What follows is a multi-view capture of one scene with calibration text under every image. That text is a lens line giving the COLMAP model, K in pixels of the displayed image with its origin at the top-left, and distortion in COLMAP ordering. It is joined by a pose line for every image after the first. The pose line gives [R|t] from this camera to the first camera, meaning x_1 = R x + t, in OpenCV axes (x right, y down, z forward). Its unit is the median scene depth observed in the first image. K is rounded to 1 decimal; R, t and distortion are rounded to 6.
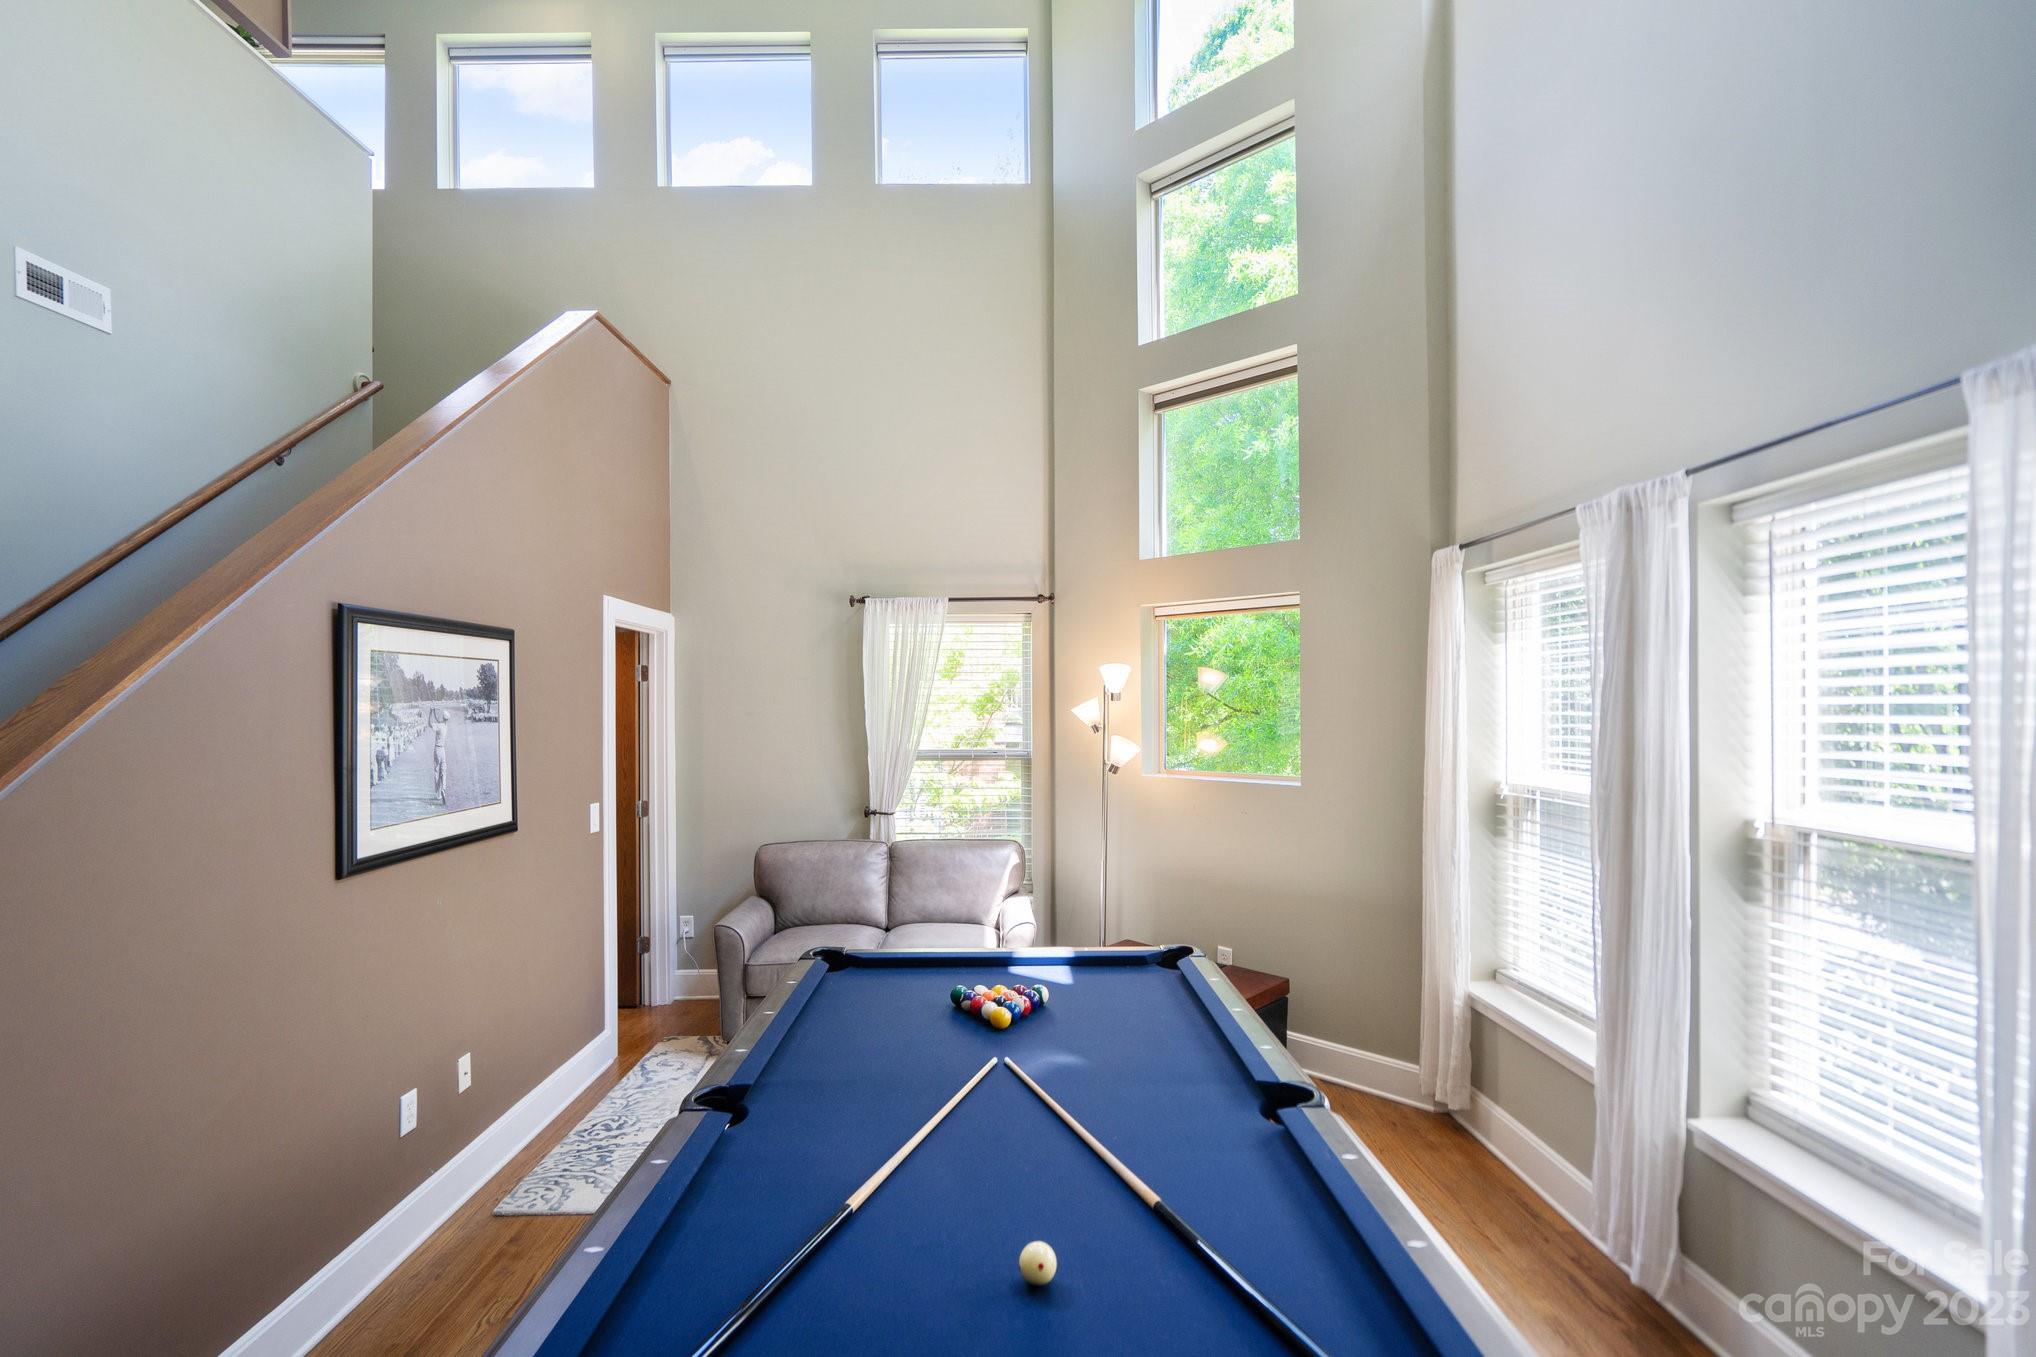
lens RADIAL K [[943.8, 0, 1008.2], [0, 943.8, 691.6], [0, 0, 1]] dist [-0.002082, 0.000443]
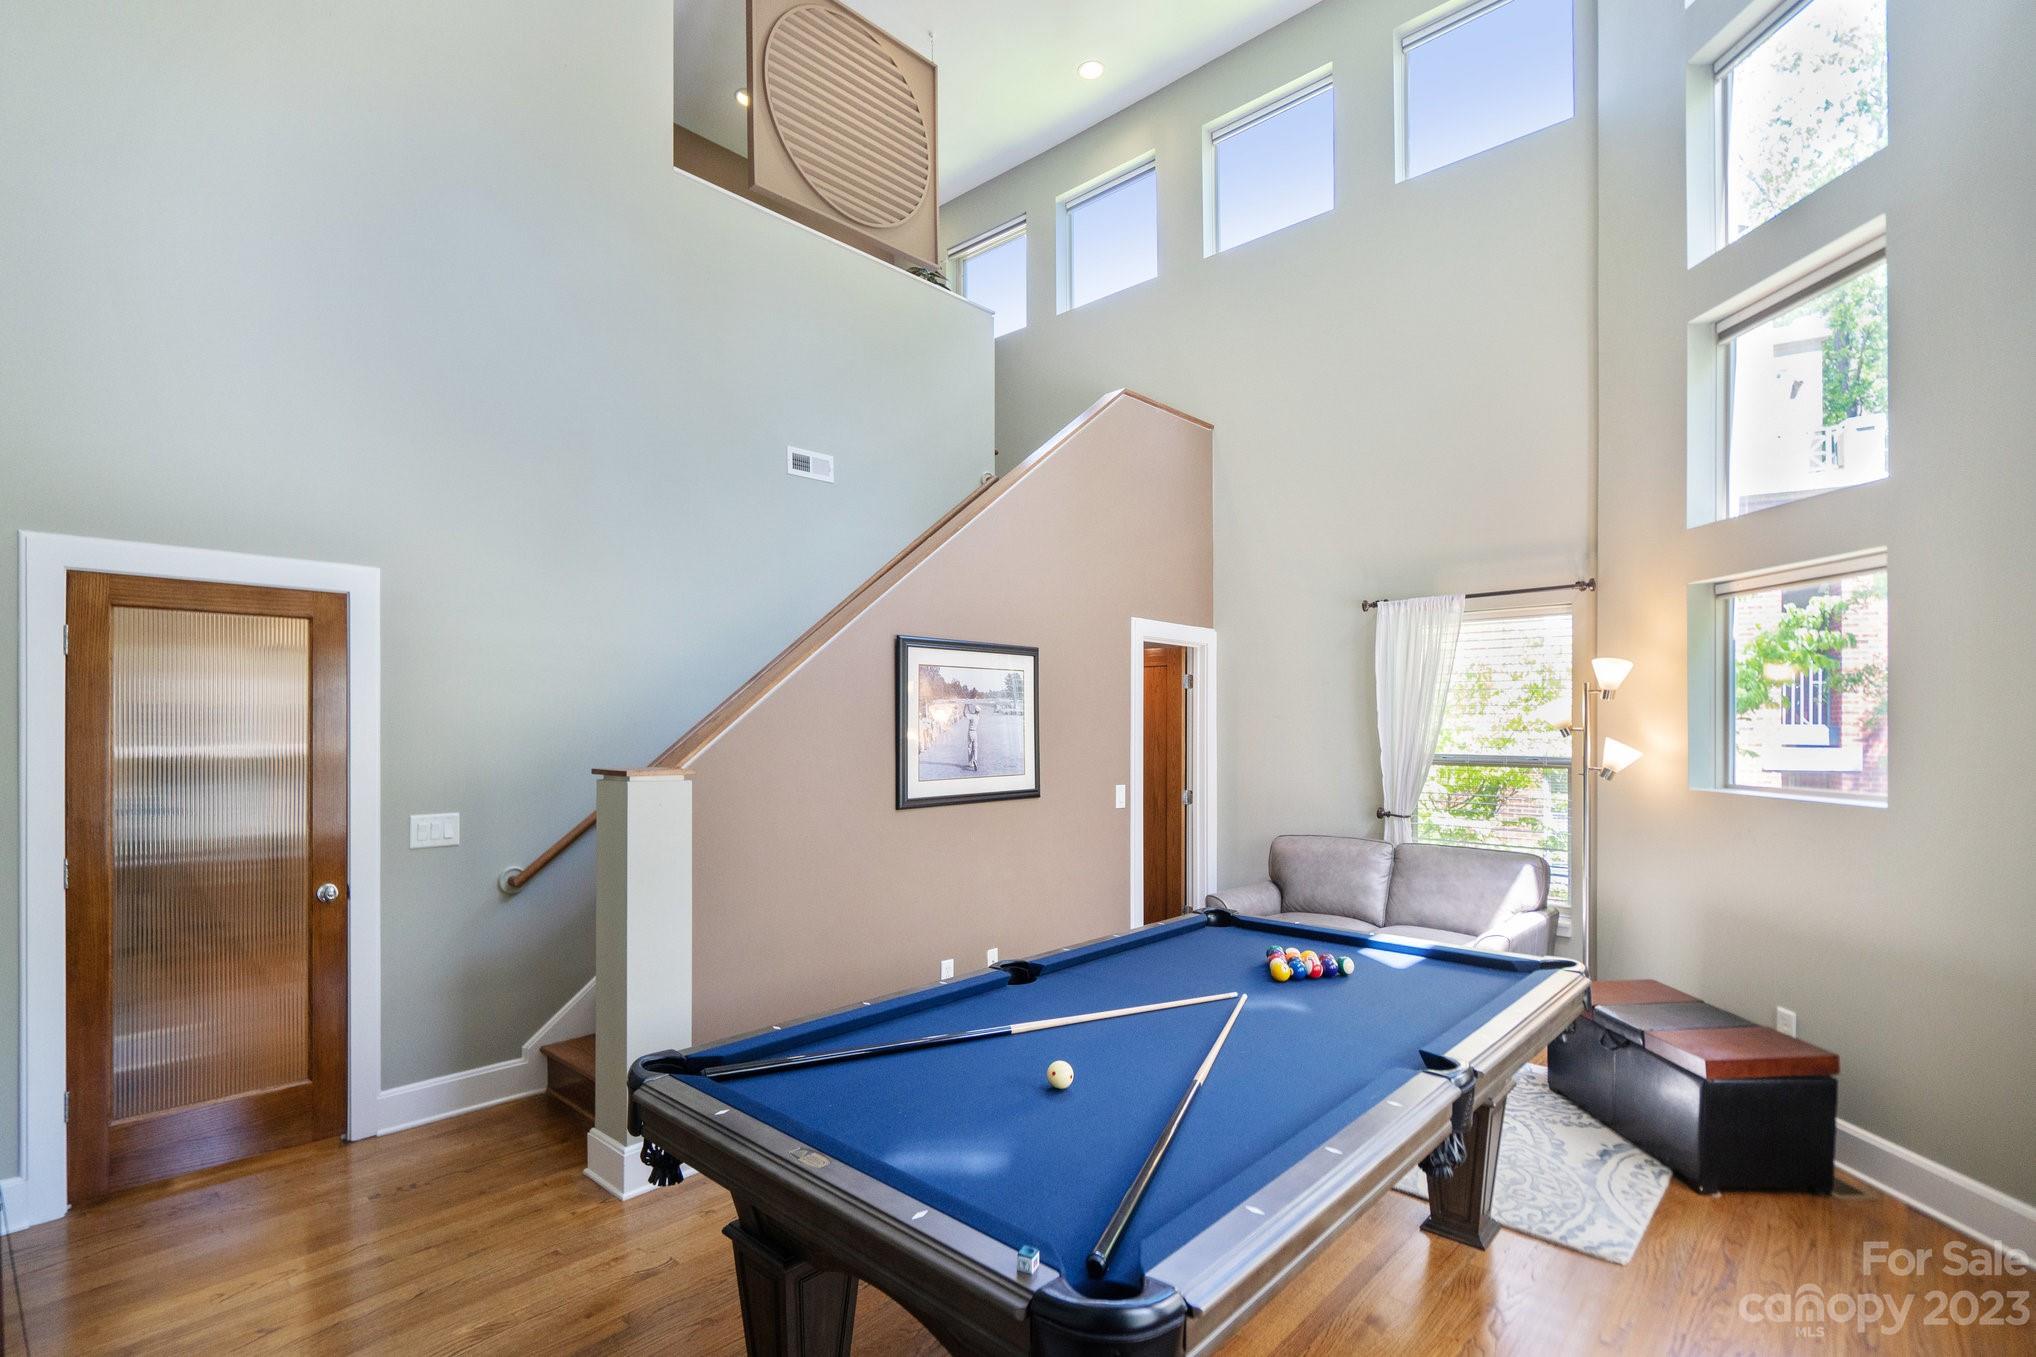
lens RADIAL K [[943.8, 0, 986.4], [0, 943.8, 713.7], [0, 0, 1]] dist [-0.002082, 0.000443]
pose [[0.727765, -0.000971, -0.685826, 0.348631], [0.003800, 0.999989, 0.002616, 0.024693], [0.685816, -0.004510, 0.727761, -0.035023]]
